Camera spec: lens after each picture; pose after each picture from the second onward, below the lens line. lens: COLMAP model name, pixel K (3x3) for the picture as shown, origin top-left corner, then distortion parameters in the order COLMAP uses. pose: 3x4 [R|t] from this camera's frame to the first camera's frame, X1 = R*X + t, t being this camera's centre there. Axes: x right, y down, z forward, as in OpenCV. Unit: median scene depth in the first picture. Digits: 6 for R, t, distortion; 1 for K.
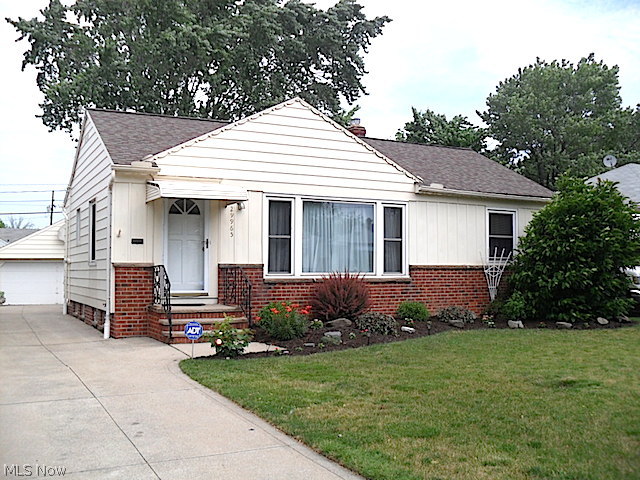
lens RADIAL K [[667.7, 0, 320.0], [0, 667.7, 240.0], [0, 0, 1]] dist [-0.025822, 0.016534]
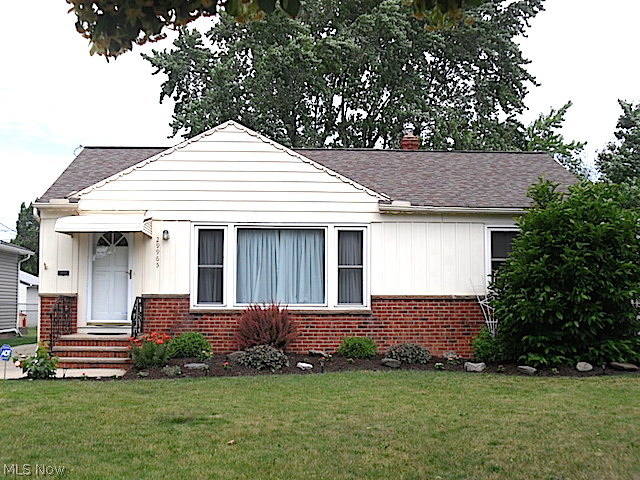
lens RADIAL K [[813.5, 0, 320.0], [0, 813.5, 240.0], [0, 0, 1]] dist [-0.018180, -0.022831]
pose [[0.898483, -0.031475, -0.437879, 0.589354], [0.017406, 0.999196, -0.036107, 0.002574], [0.438664, 0.024820, 0.898308, 0.007065]]
